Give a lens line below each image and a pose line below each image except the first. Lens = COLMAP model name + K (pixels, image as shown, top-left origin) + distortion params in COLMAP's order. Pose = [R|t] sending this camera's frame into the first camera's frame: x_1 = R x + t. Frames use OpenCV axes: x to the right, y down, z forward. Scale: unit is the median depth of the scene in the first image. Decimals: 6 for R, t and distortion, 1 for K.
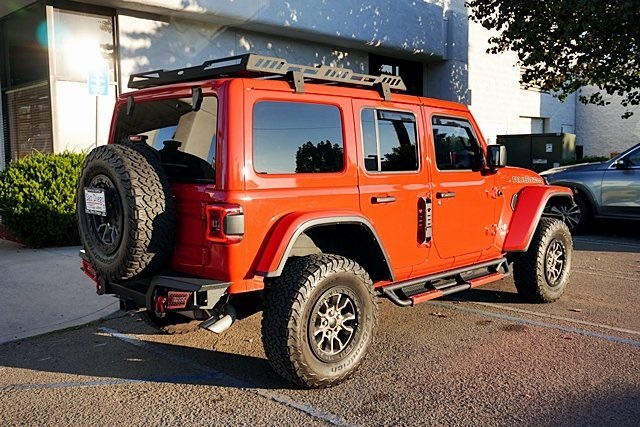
lens RADIAL K [[592.6, 0, 321.0], [0, 592.6, 210.6], [0, 0, 1]] dist [0.001046, 0.000000]
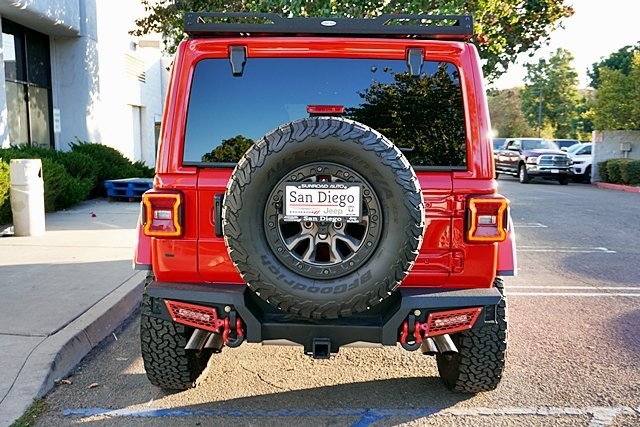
lens RADIAL K [[592.6, 0, 321.4], [0, 592.6, 211.2], [0, 0, 1]] dist [0.001046, 0.000000]
pose [[0.729123, -0.068773, 0.680918, -0.607564], [0.055255, 0.997606, 0.041592, -0.024208], [-0.682148, 0.007299, 0.731178, 0.374594]]
